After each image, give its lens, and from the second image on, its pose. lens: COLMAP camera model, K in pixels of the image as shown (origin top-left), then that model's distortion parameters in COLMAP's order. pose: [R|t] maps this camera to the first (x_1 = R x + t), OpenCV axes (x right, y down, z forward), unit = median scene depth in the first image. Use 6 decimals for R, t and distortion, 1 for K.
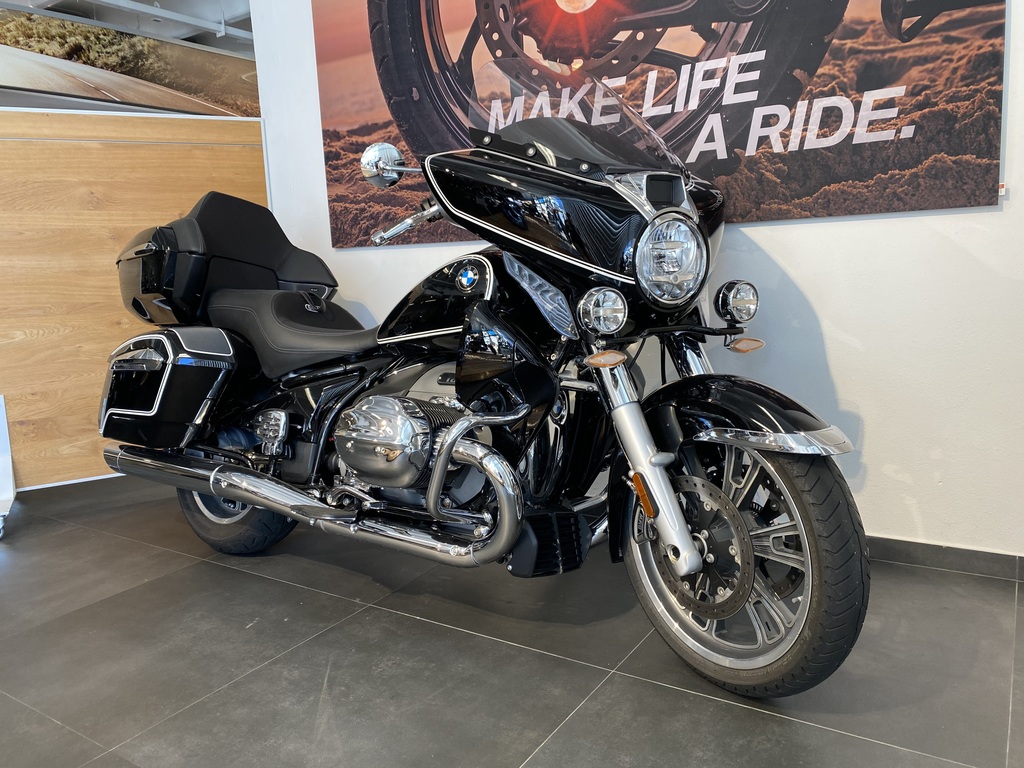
lens RADIAL K [[780.4, 0, 507.4], [0, 780.4, 383.3], [0, 0, 1]] dist [0.013947, -0.011668]
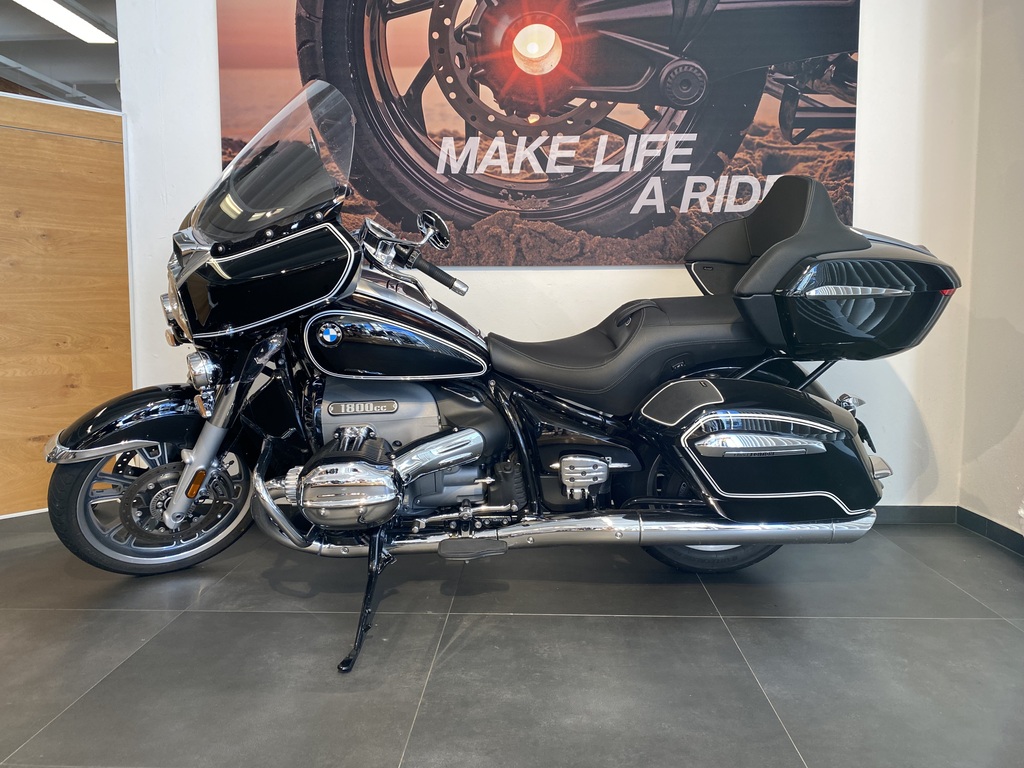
lens RADIAL K [[780.4, 0, 514.5], [0, 780.4, 380.4], [0, 0, 1]] dist [0.013947, -0.011668]
pose [[0.857651, -0.004465, 0.514213, -0.564333], [0.044213, 0.996900, -0.065087, 0.050486], [-0.512328, 0.078557, 0.855189, 0.072736]]
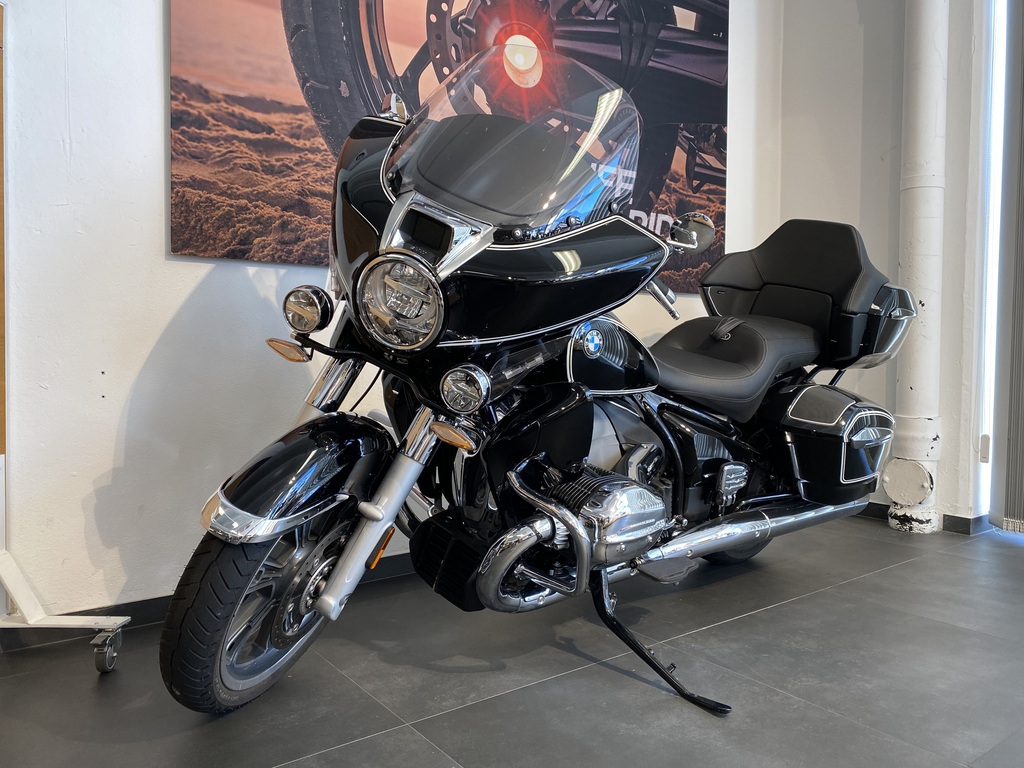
lens RADIAL K [[780.4, 0, 512.4], [0, 780.4, 378.8], [0, 0, 1]] dist [0.013947, -0.011668]
pose [[0.338713, 0.012217, 0.940810, -1.023748], [0.124973, 0.990472, -0.057855, 0.003350], [-0.932553, 0.137172, 0.333959, 0.741039]]
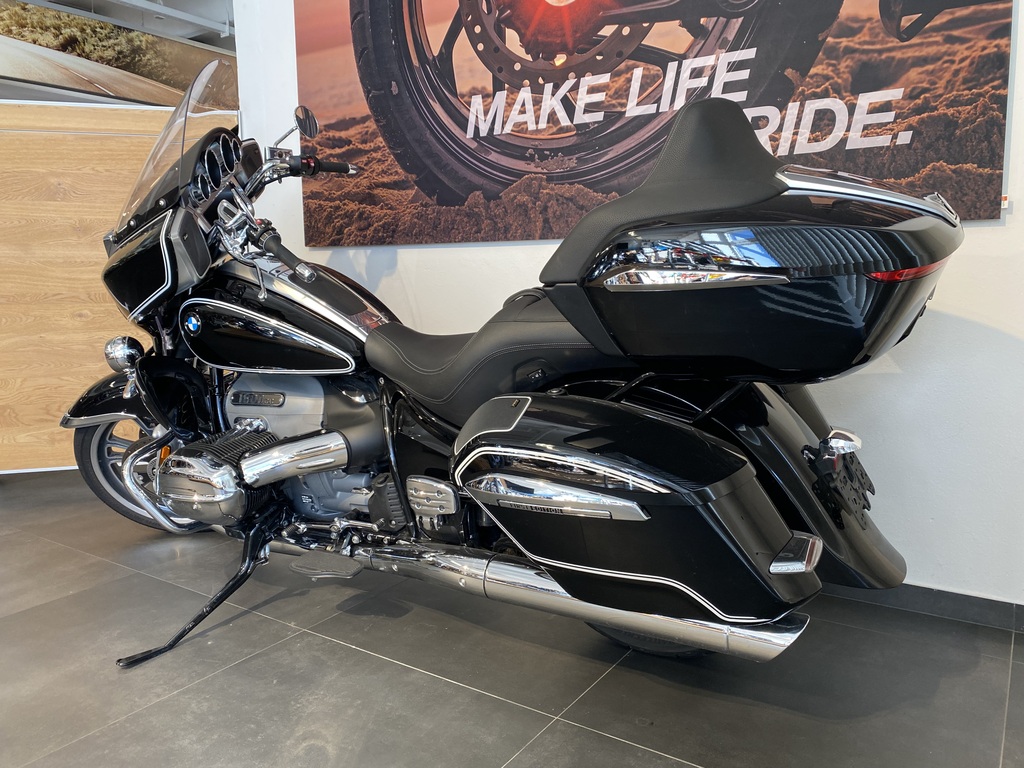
lens RADIAL K [[780.4, 0, 515.8], [0, 780.4, 377.7], [0, 0, 1]] dist [0.013947, -0.011668]
pose [[0.999279, 0.037911, -0.002135, 0.056109], [-0.037958, 0.998838, -0.029690, 0.006637], [0.001006, 0.029750, 0.999557, 0.071811]]
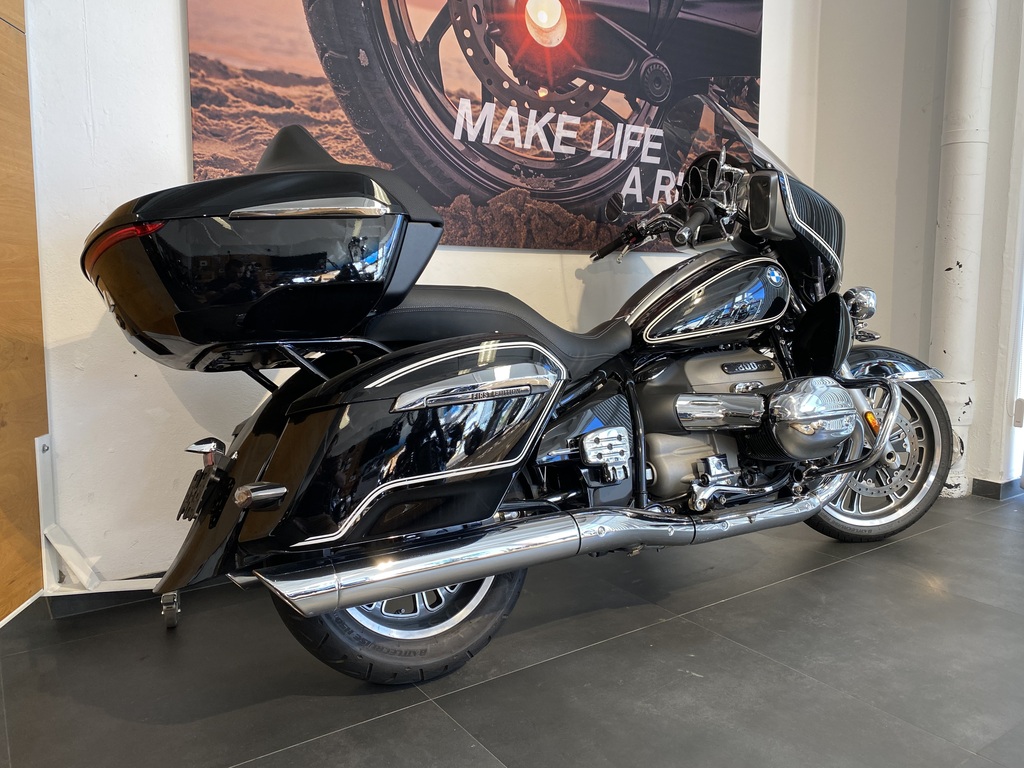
lens RADIAL K [[780.4, 0, 508.6], [0, 780.4, 378.5], [0, 0, 1]] dist [0.013947, -0.011668]
pose [[0.380096, -0.061815, 0.922879, -1.023423], [0.126781, 0.991829, 0.014217, -0.039982], [-0.916217, 0.111599, 0.384827, 0.723577]]
